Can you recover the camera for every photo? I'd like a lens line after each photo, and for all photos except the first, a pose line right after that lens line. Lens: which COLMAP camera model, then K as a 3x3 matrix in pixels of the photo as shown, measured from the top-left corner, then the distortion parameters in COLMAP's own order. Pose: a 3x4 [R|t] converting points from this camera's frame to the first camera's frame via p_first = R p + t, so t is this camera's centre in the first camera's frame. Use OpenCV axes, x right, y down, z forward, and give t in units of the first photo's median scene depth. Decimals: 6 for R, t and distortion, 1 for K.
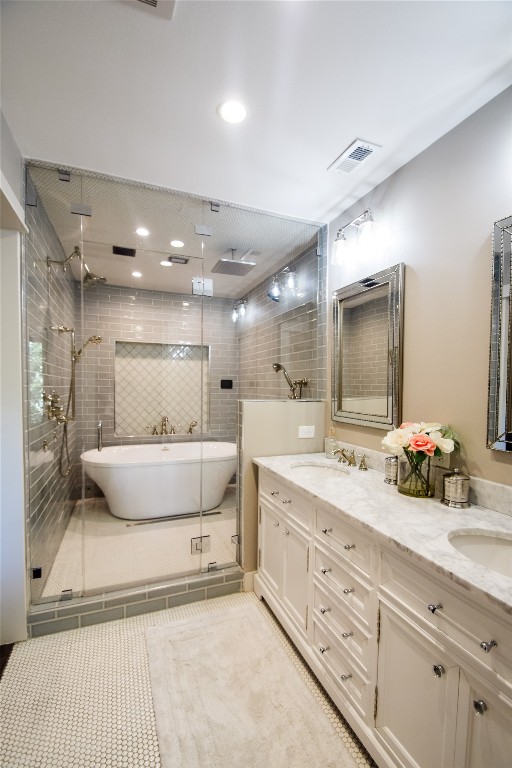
lens RADIAL K [[346.6, 0, 257.2], [0, 346.6, 388.4], [0, 0, 1]] dist [-0.000411, 0.000105]
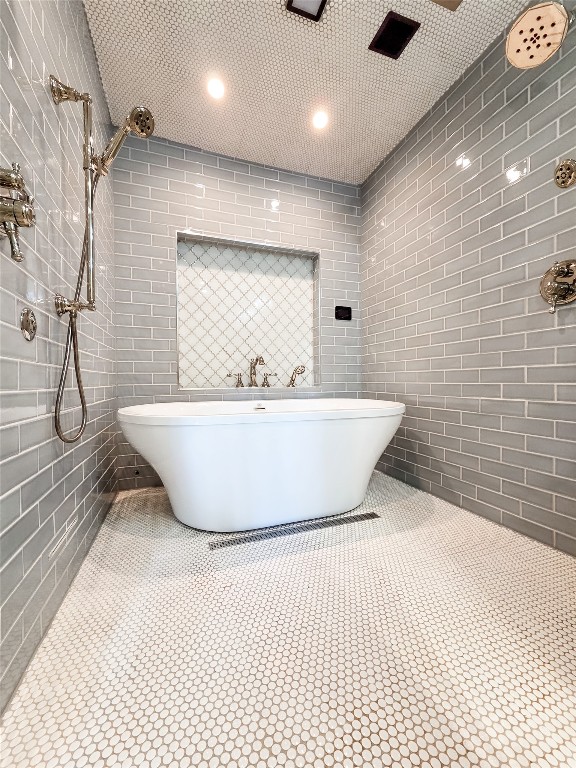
lens RADIAL K [[308.6, 0, 286.1], [0, 308.6, 381.5], [0, 0, 1]] dist [0.000583, -0.000054]
pose [[0.999532, -0.015130, -0.026578, -0.197595], [0.014899, 0.999850, -0.008855, 0.130483], [0.026708, 0.008455, 0.999608, 0.440365]]
